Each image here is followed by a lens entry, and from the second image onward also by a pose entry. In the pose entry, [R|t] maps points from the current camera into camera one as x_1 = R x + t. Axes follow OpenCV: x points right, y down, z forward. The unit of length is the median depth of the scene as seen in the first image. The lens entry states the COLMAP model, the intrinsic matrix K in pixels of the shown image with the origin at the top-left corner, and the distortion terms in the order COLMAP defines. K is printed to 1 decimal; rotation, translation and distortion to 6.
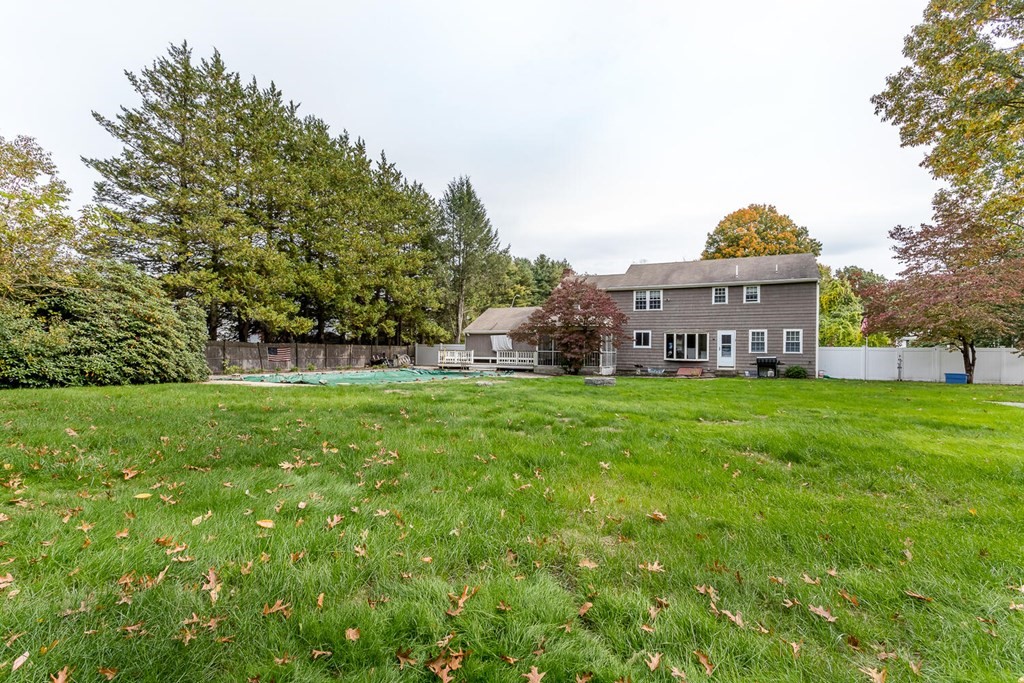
lens RADIAL K [[478.8, 0, 512.0], [0, 478.8, 341.5], [0, 0, 1]] dist [0.013066, 0.000302]
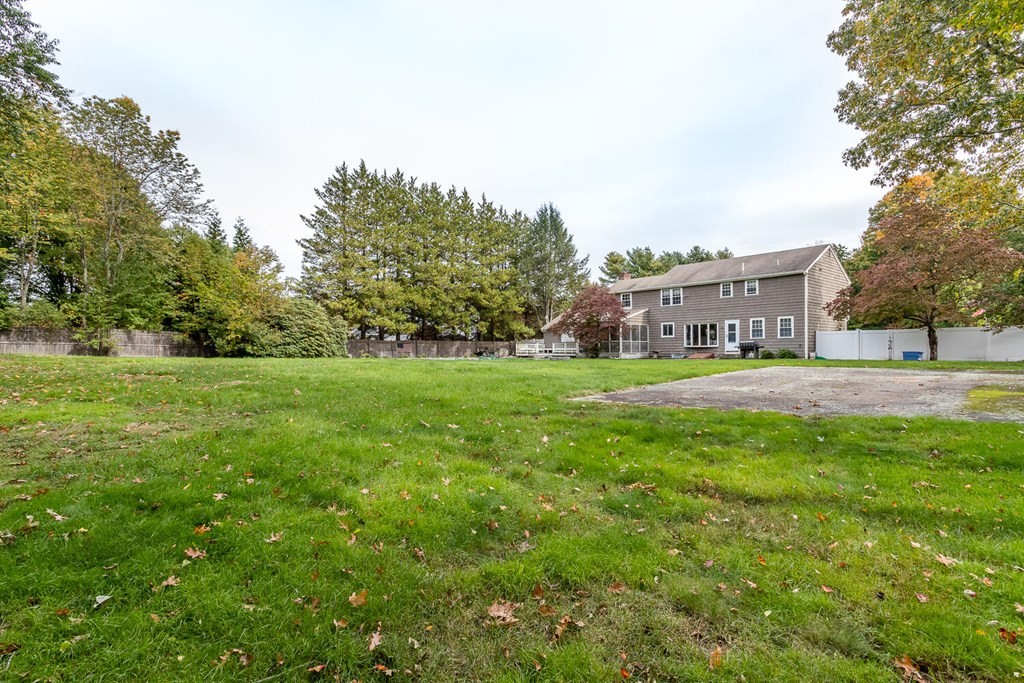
lens RADIAL K [[501.2, 0, 512.0], [0, 501.2, 341.5], [0, 0, 1]] dist [0.015363, 0.000237]
pose [[0.924071, -0.024513, -0.381434, 0.419172], [0.025052, 0.999680, -0.003554, 0.019939], [0.381399, -0.006271, 0.924389, -0.322660]]
